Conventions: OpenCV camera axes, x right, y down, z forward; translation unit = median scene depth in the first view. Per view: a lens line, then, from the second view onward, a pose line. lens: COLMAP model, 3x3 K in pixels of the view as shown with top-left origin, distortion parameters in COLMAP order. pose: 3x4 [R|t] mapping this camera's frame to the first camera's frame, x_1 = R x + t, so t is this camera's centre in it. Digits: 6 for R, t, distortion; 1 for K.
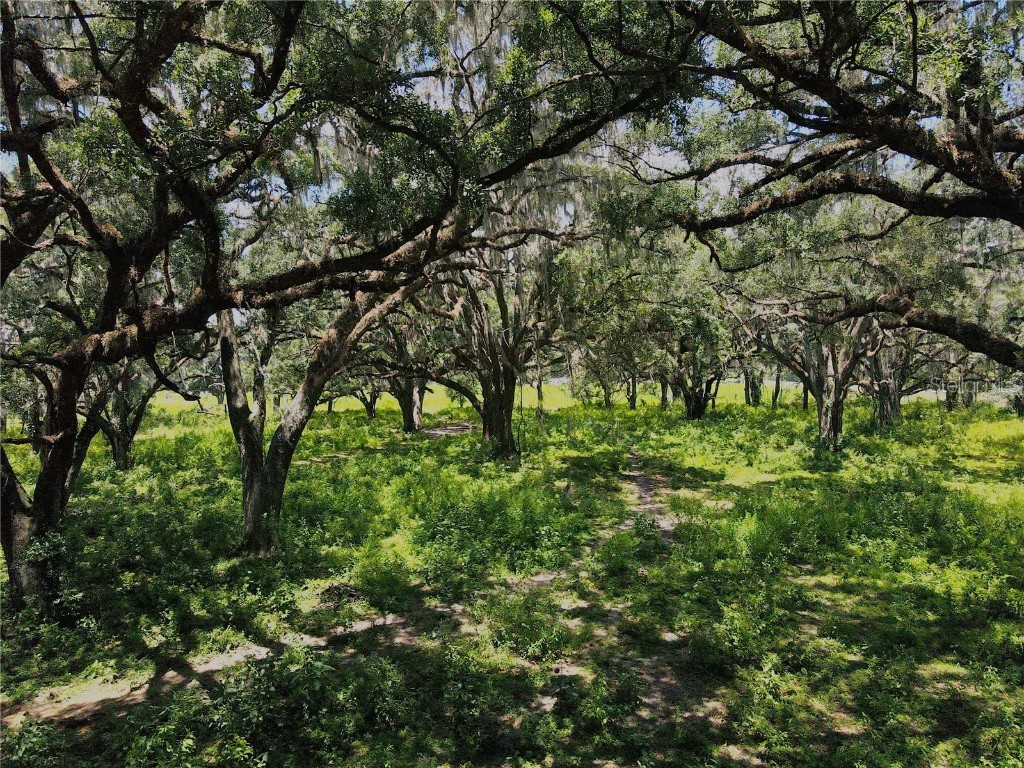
lens RADIAL K [[751.7, 0, 521.9], [0, 751.7, 338.8], [0, 0, 1]] dist [0.016204, -0.002736]
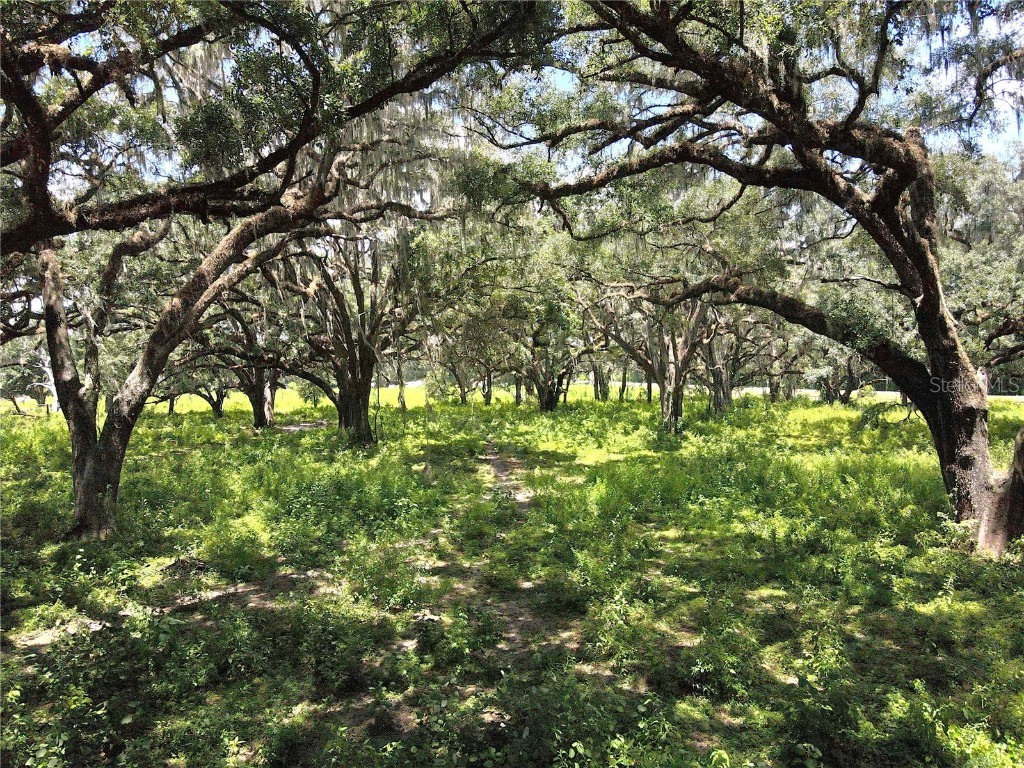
lens RADIAL K [[751.7, 0, 515.1], [0, 751.7, 380.8], [0, 0, 1]] dist [0.016204, -0.002736]
pose [[0.983192, -0.004824, 0.182510, -0.005692], [0.006304, 0.999952, -0.007530, 0.106268], [-0.182464, 0.008554, 0.983175, -0.012847]]
